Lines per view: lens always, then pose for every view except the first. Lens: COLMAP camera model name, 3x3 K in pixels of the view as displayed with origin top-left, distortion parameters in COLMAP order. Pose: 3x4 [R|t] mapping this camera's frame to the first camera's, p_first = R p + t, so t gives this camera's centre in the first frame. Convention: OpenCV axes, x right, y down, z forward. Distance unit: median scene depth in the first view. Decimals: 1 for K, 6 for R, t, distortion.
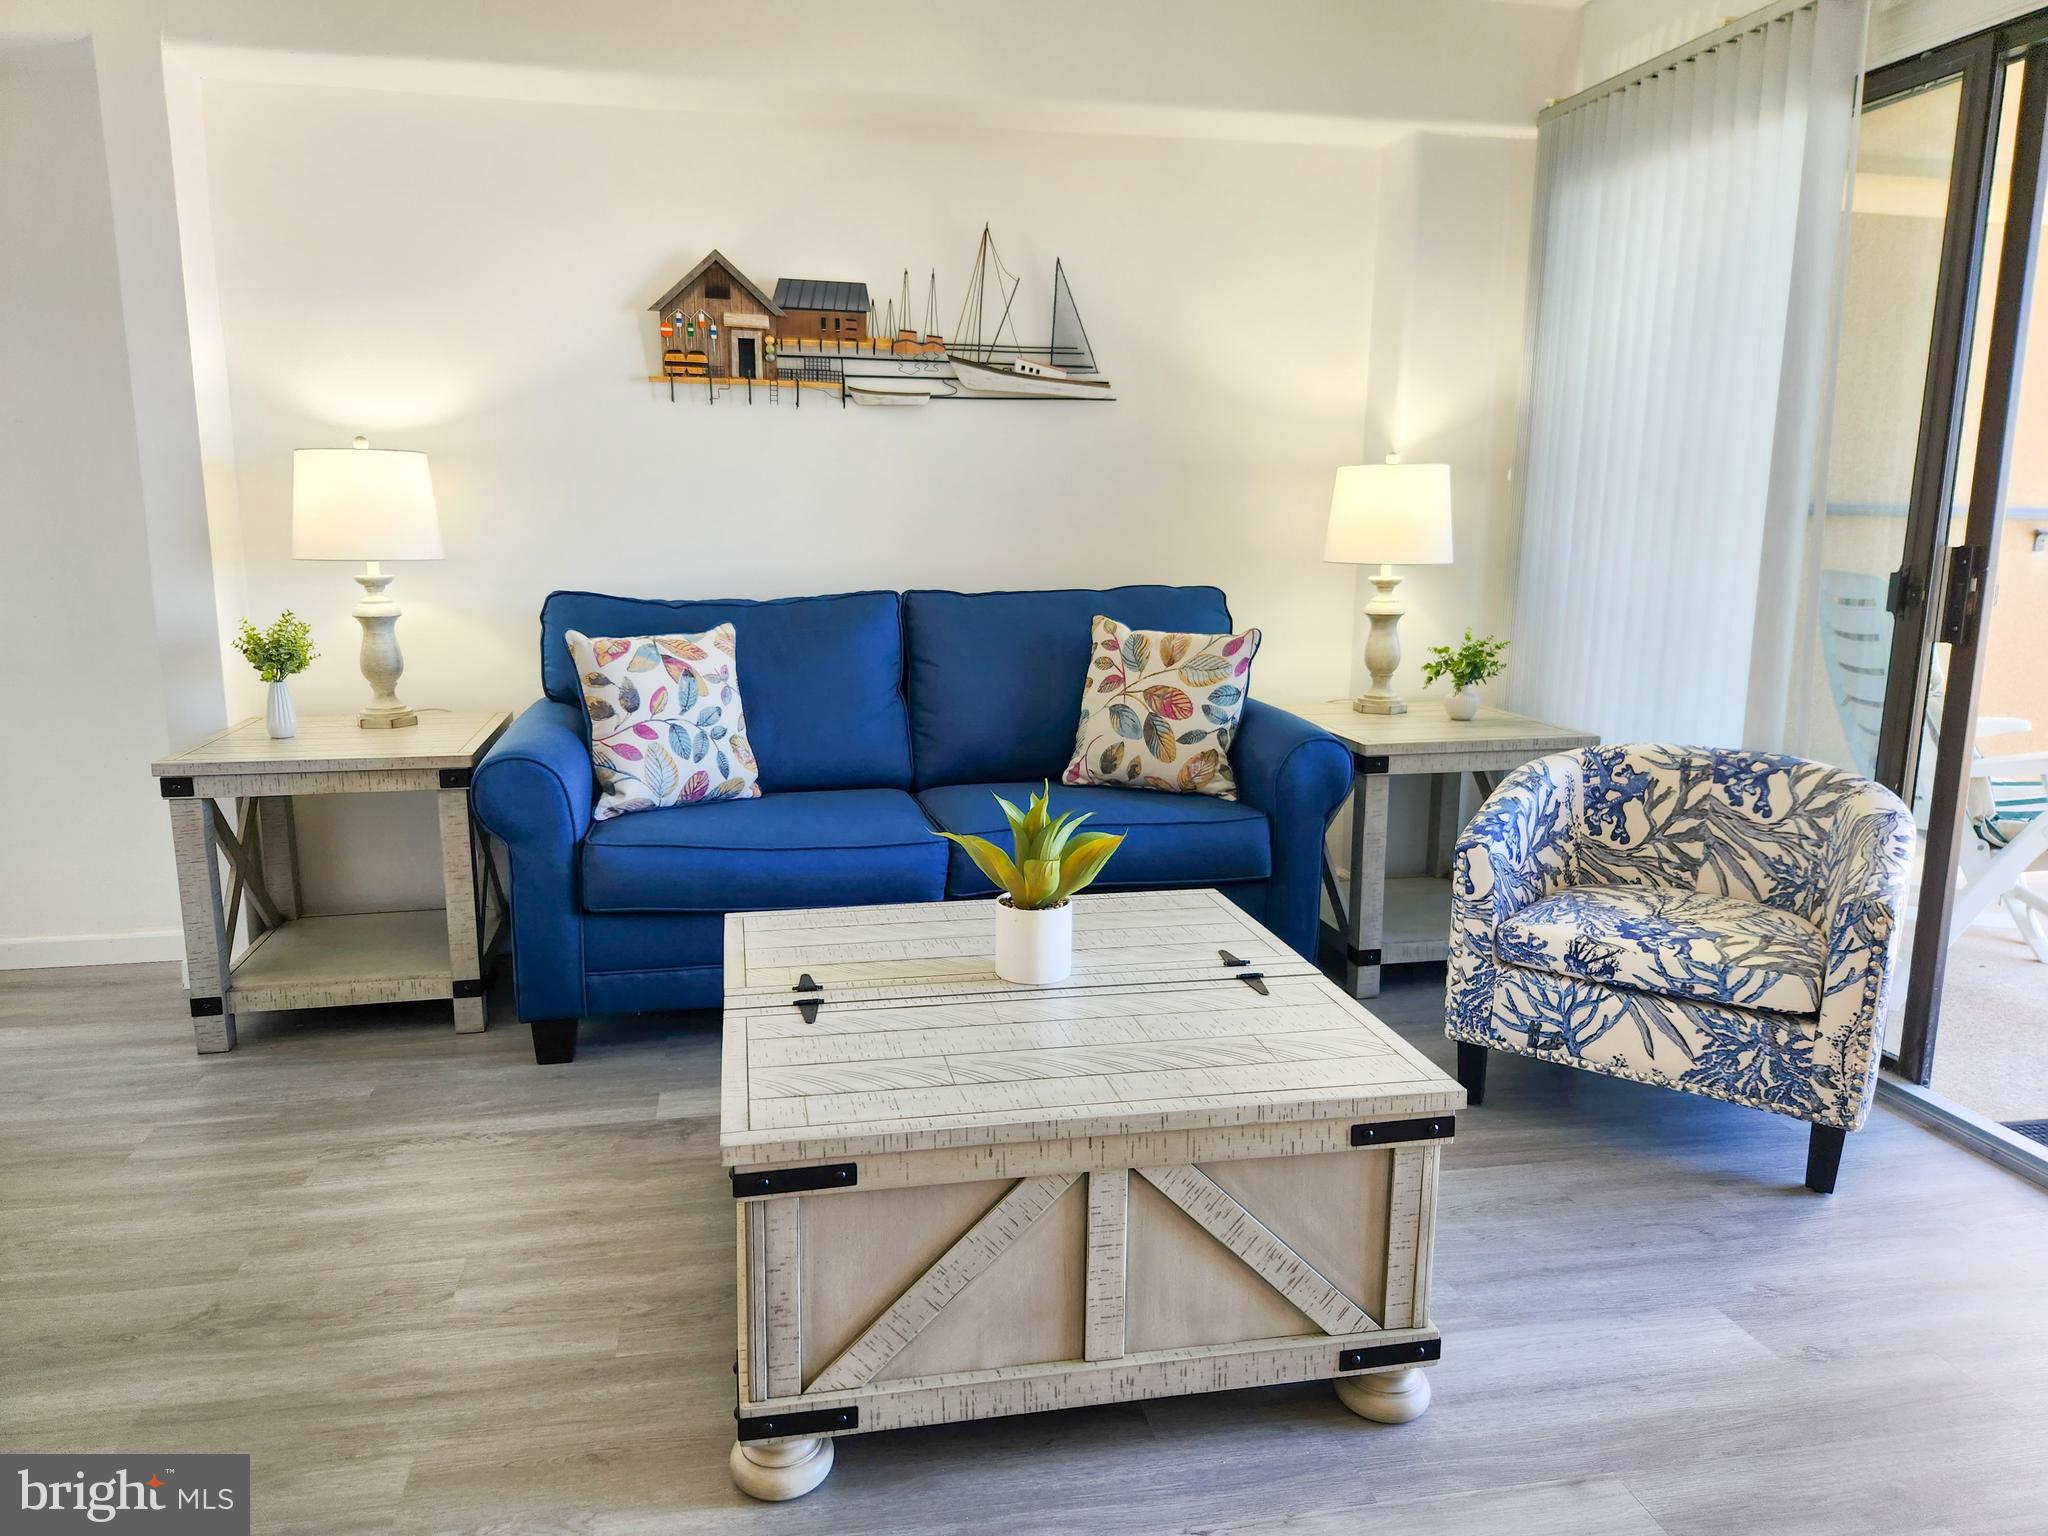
lens RADIAL K [[1369.7, 0, 1012.7], [0, 1369.7, 762.9], [0, 0, 1]] dist [0.066593, -0.055782]
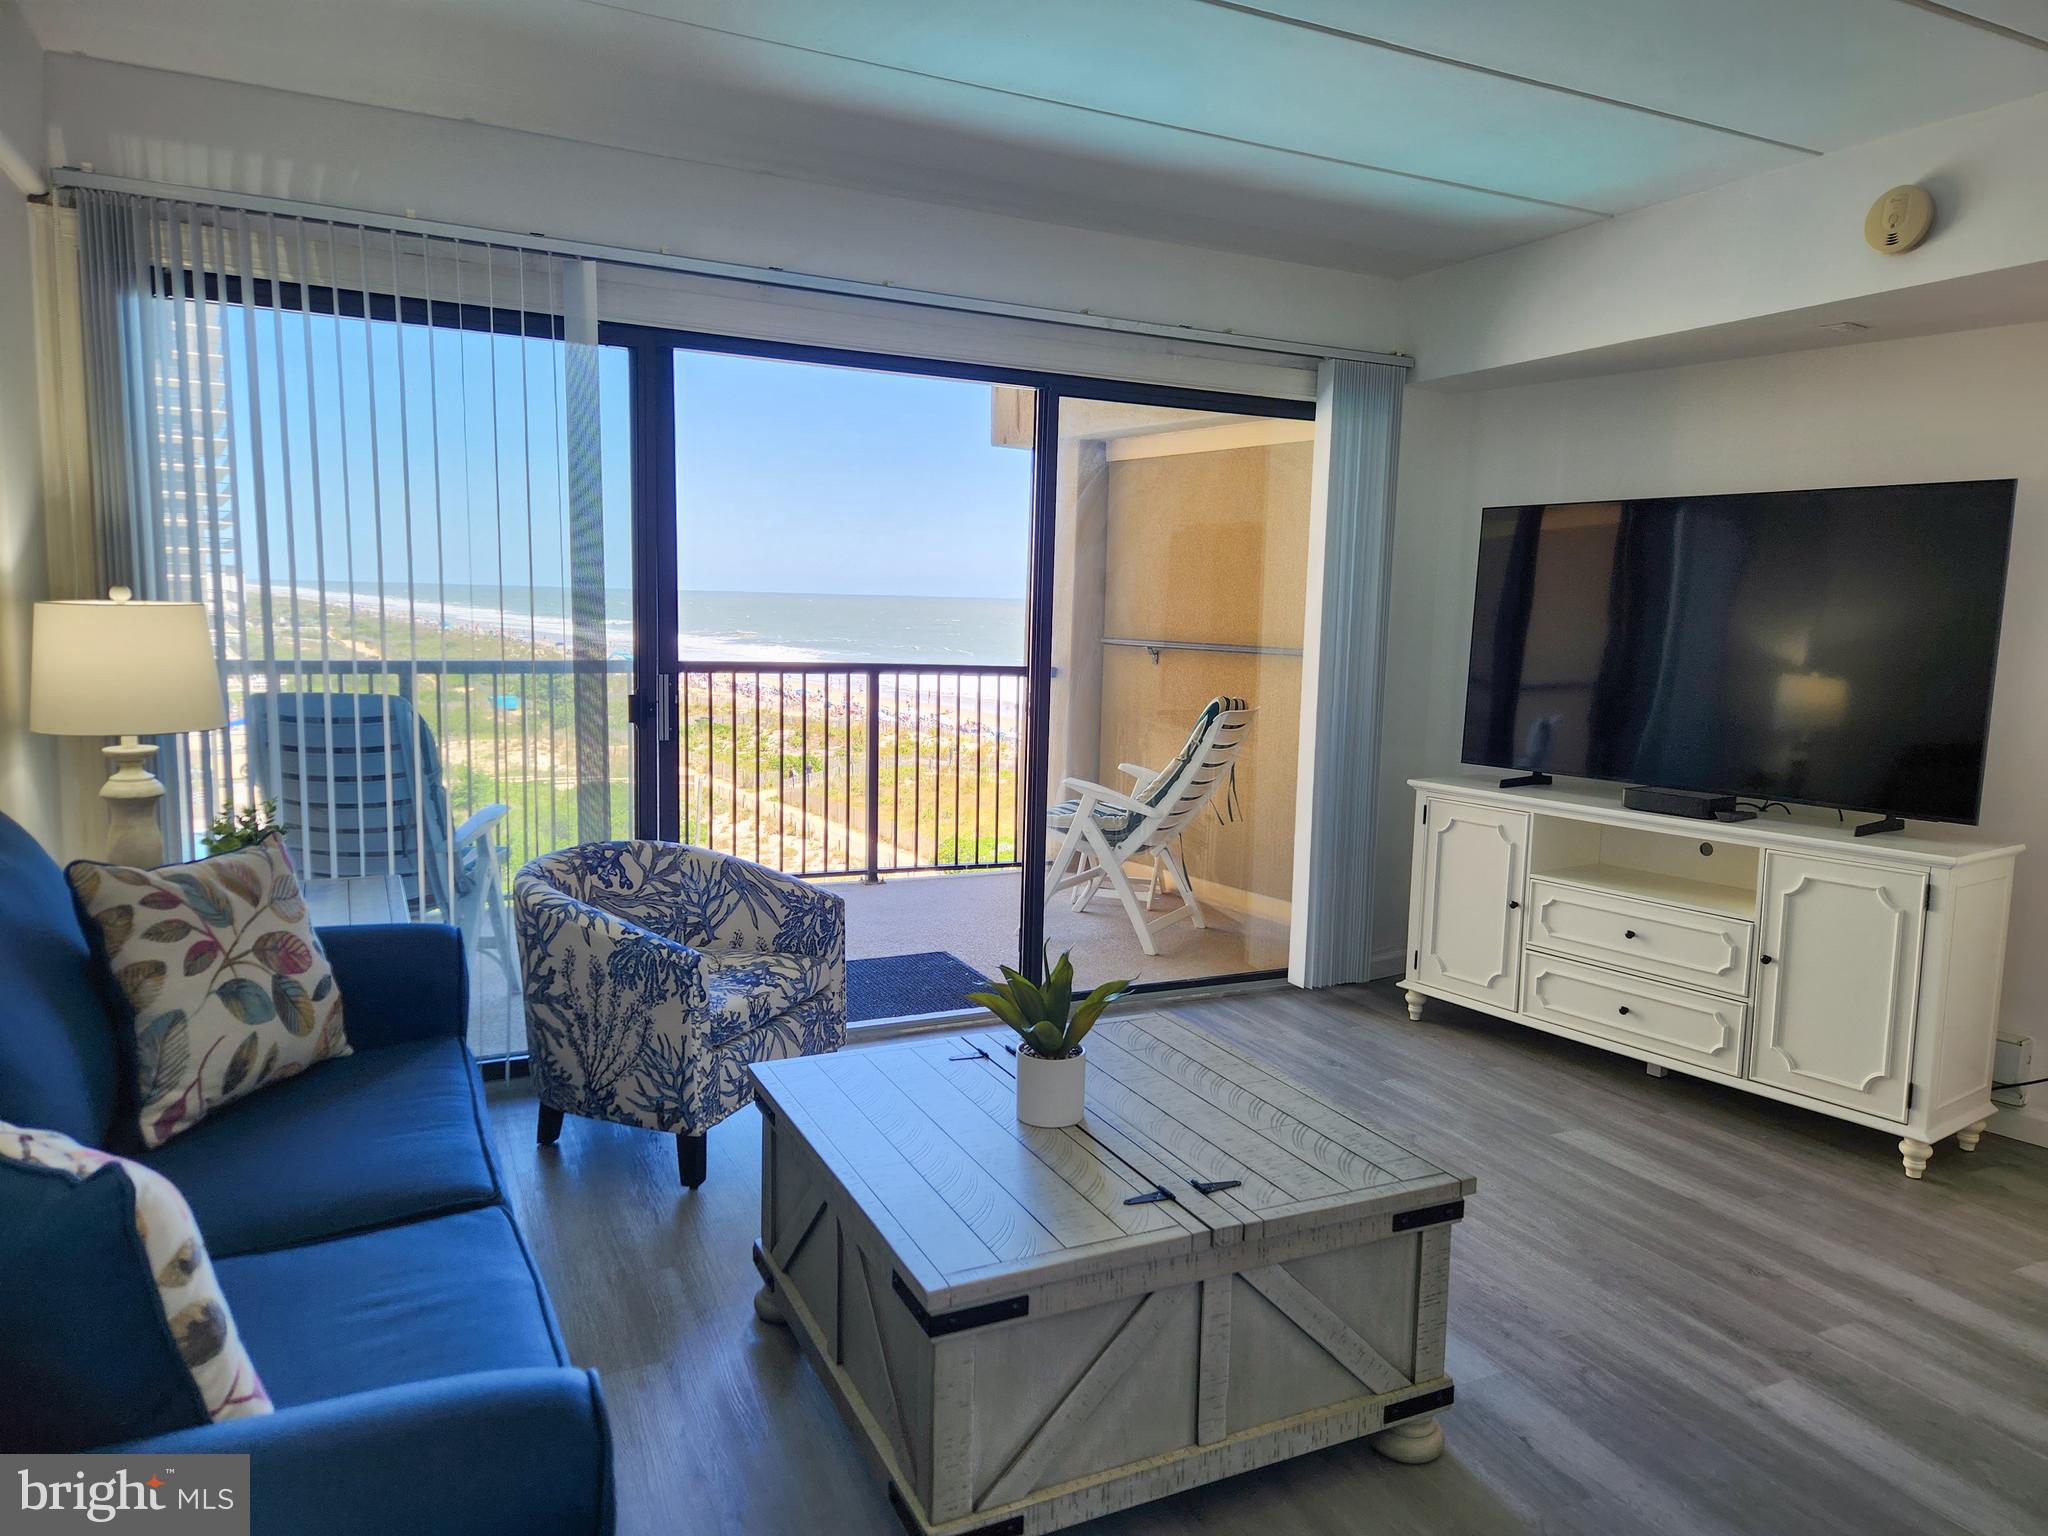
lens RADIAL K [[1357.4, 0, 1025.9], [0, 1357.4, 761.7], [0, 0, 1]] dist [0.026390, 0.000023]
pose [[-0.247717, -0.128762, 0.960238, -0.633270], [0.153585, 0.973377, 0.170145, -0.199009], [-0.956582, 0.189625, -0.221346, 0.772431]]
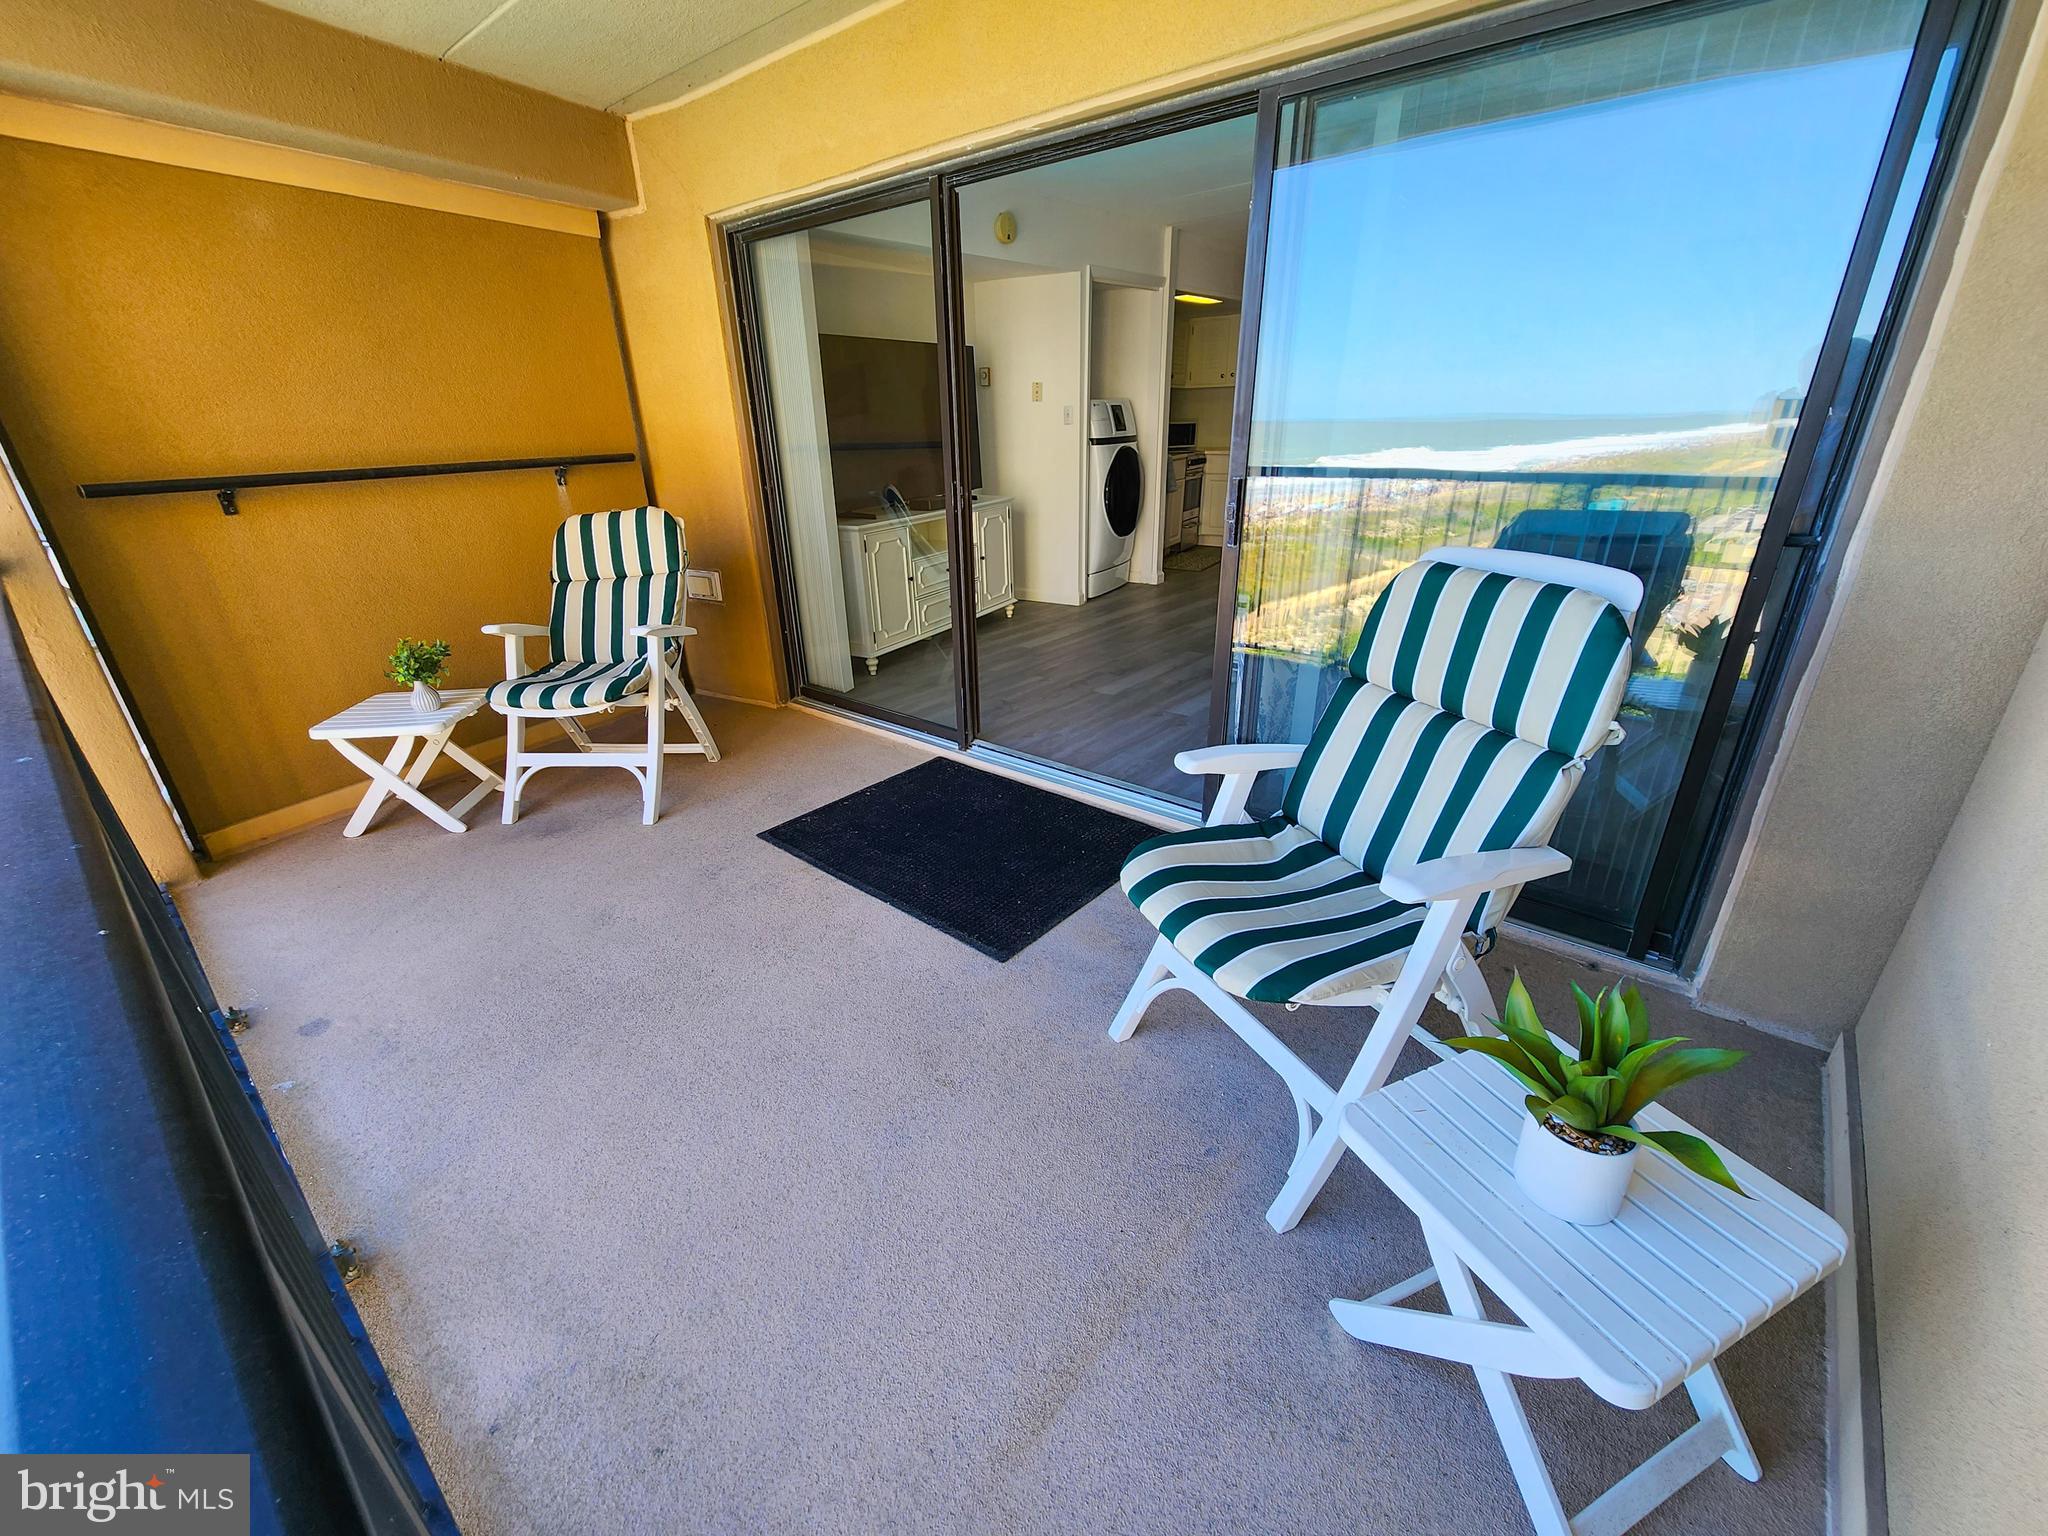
lens RADIAL K [[832.2, 0, 1020.6], [0, 832.2, 771.2], [0, 0, 1]] dist [-0.001528, 0.000269]
pose [[-0.783903, 0.254755, -0.566212, 1.170201], [-0.100950, 0.847515, 0.521083, -0.266229], [0.612622, 0.465638, -0.638651, 1.254673]]
